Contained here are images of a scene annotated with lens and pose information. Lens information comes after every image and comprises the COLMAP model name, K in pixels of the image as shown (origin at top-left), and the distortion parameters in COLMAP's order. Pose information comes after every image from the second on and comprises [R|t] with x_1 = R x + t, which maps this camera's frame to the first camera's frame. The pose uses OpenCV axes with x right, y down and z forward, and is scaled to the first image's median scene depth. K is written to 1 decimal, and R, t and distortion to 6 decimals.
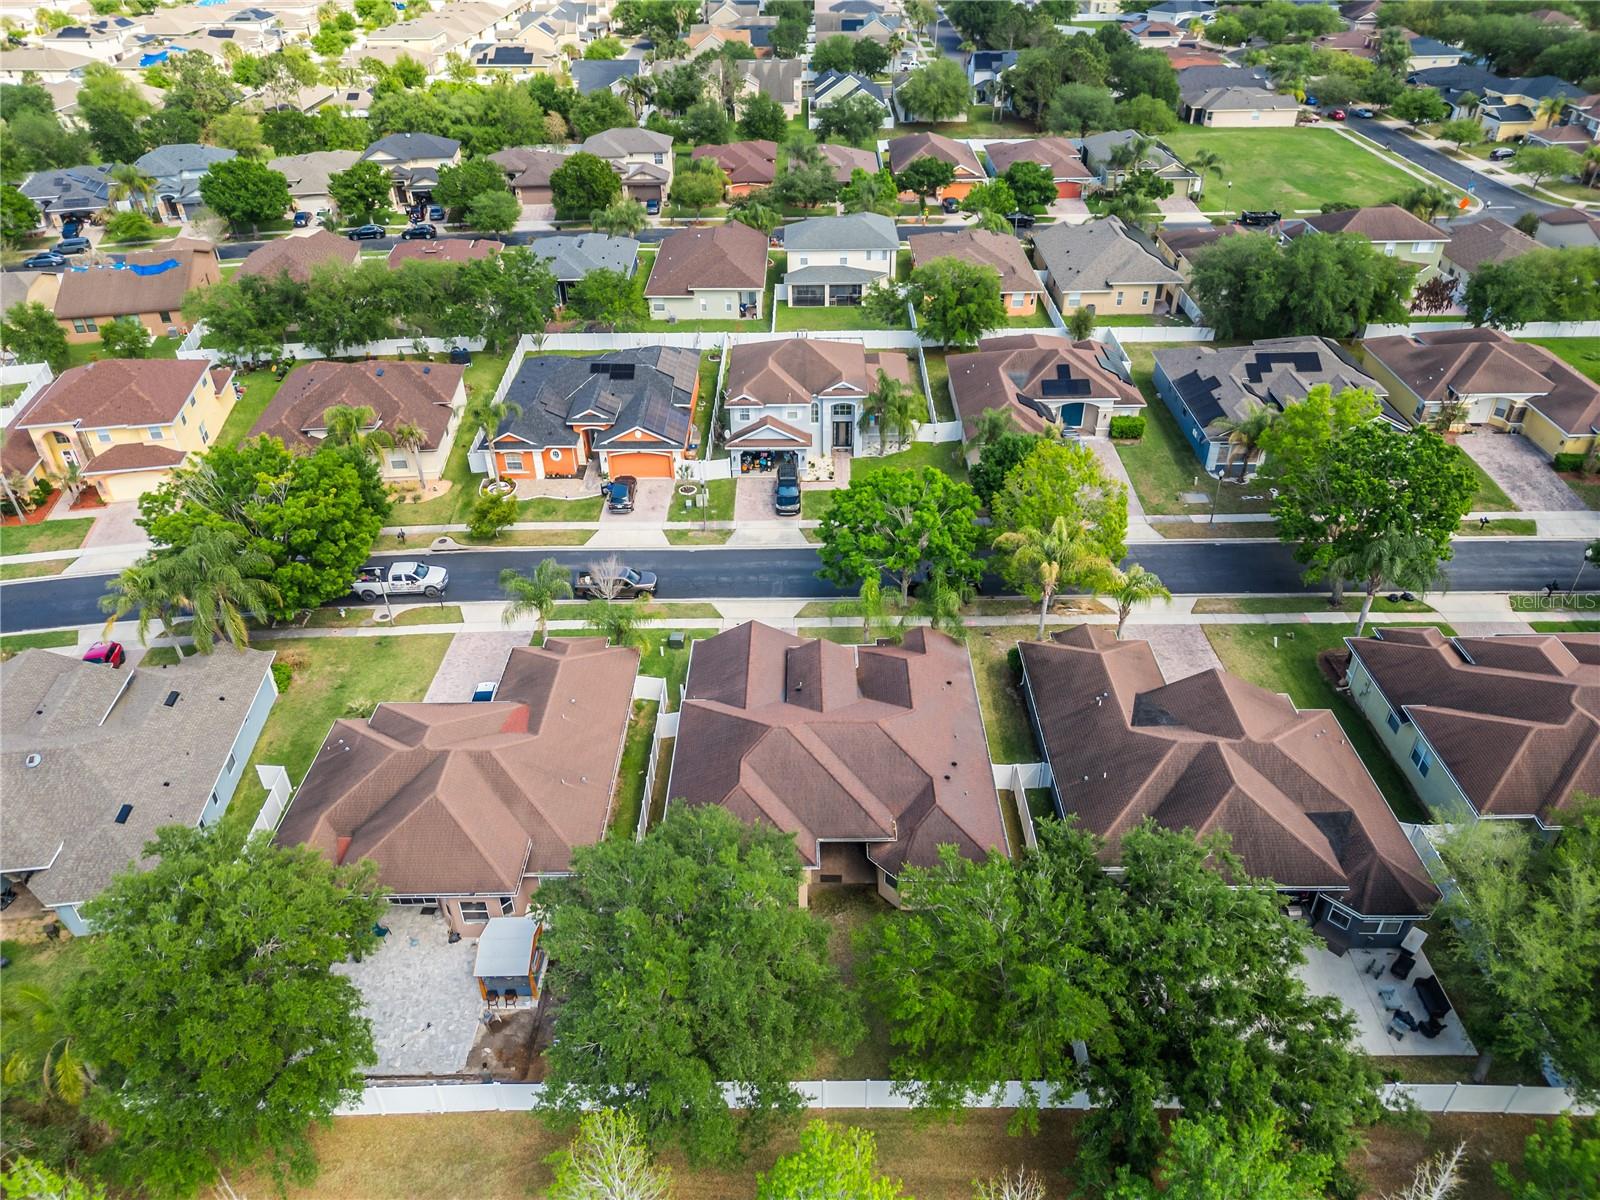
lens RADIAL K [[1128.8, 0, 803.1], [0, 1128.8, 608.5], [0, 0, 1]] dist [0.087143, -0.078333]
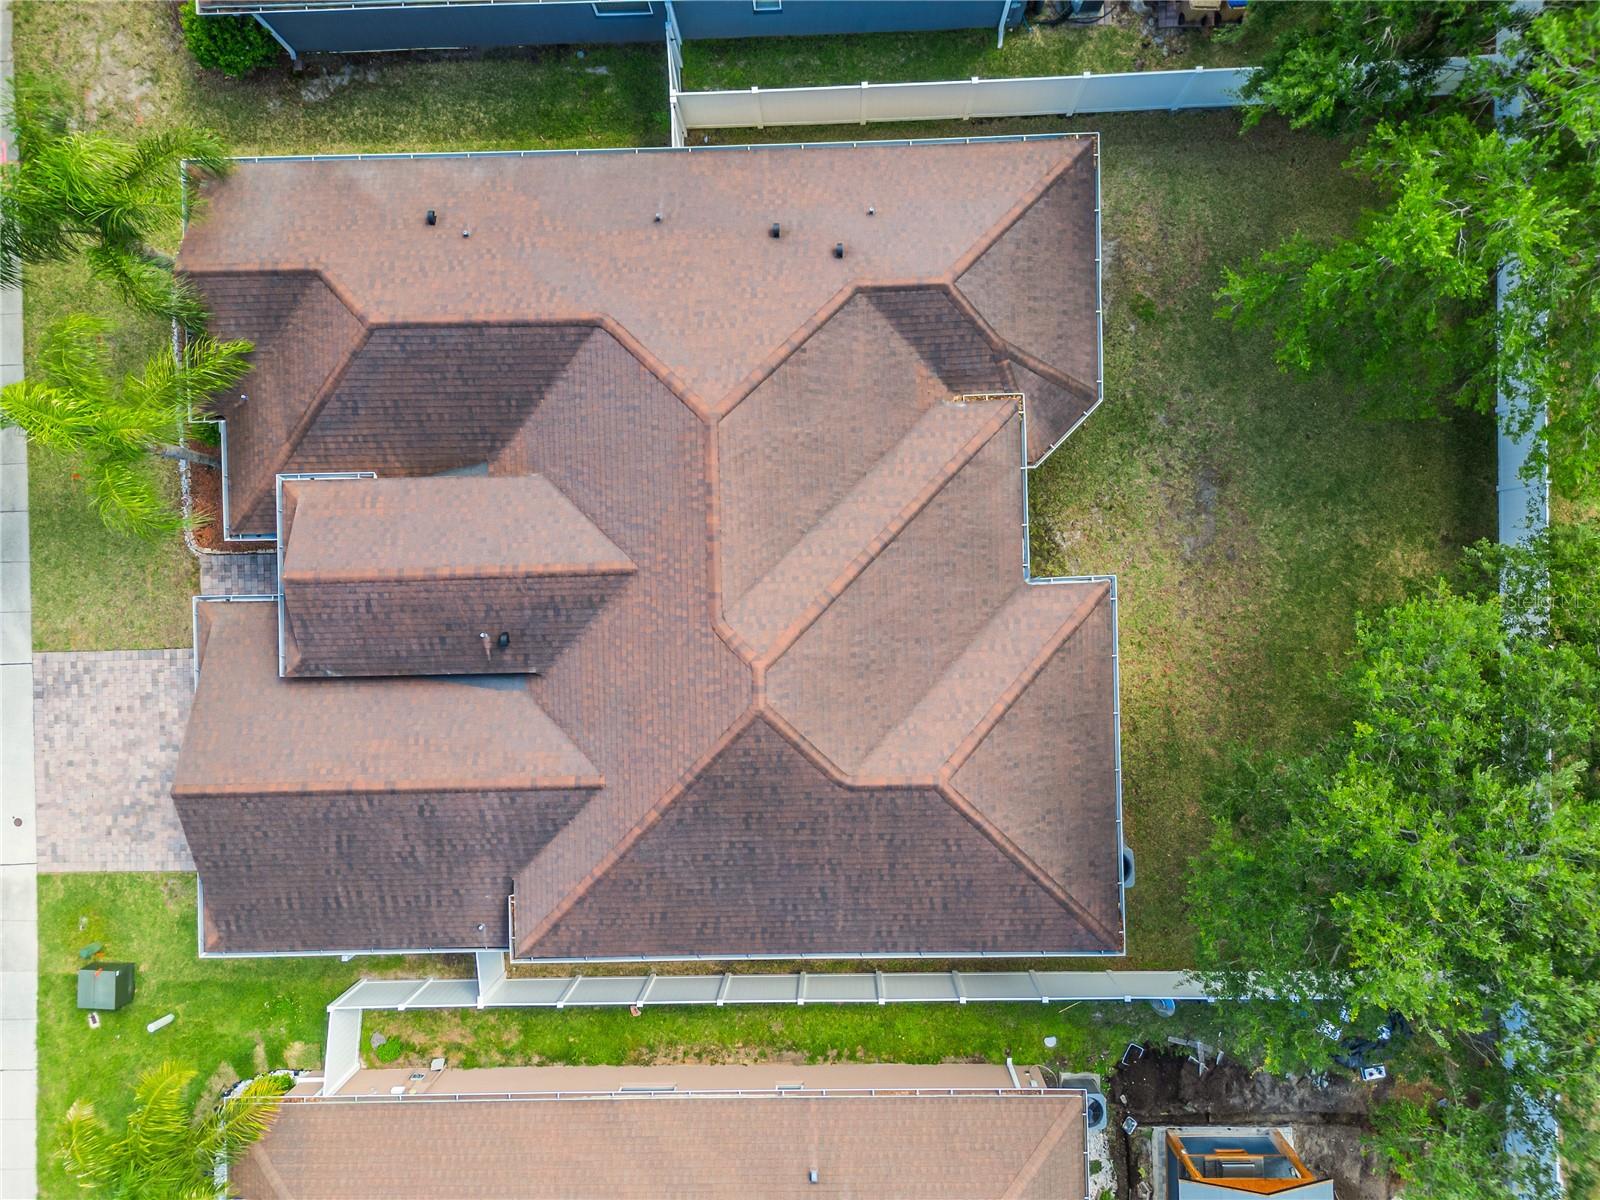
lens RADIAL K [[1128.8, 0, 803.1], [0, 1128.8, 608.5], [0, 0, 1]] dist [0.087143, -0.078333]
pose [[-0.023222, -0.999726, 0.002928, 0.003512], [0.593892, -0.011439, 0.804464, -0.175019], [-0.804210, 0.020421, 0.593995, 0.779880]]
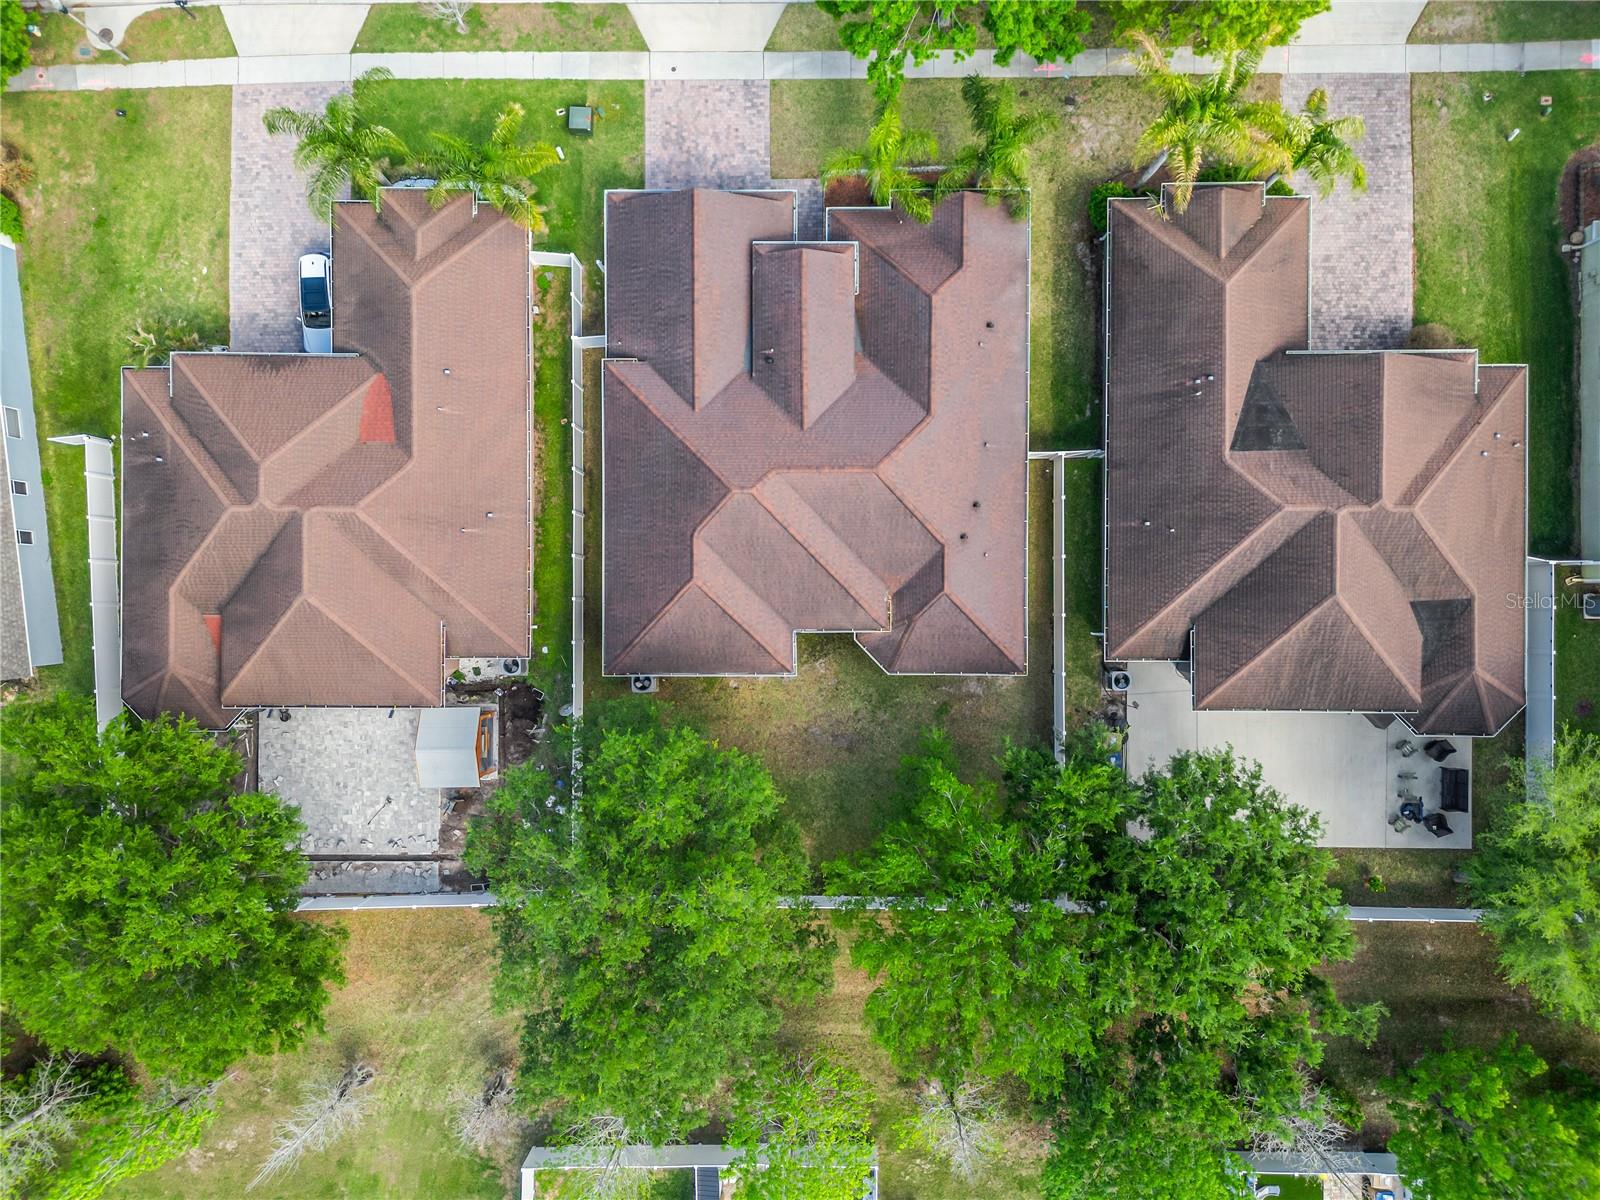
lens RADIAL K [[1128.8, 0, 803.1], [0, 1128.8, 608.5], [0, 0, 1]] dist [0.087143, -0.078333]
pose [[0.999979, -0.001592, -0.006329, 0.023286], [0.006127, 0.562782, 0.826582, -0.457114], [0.002246, -0.826604, 0.562780, 0.529188]]
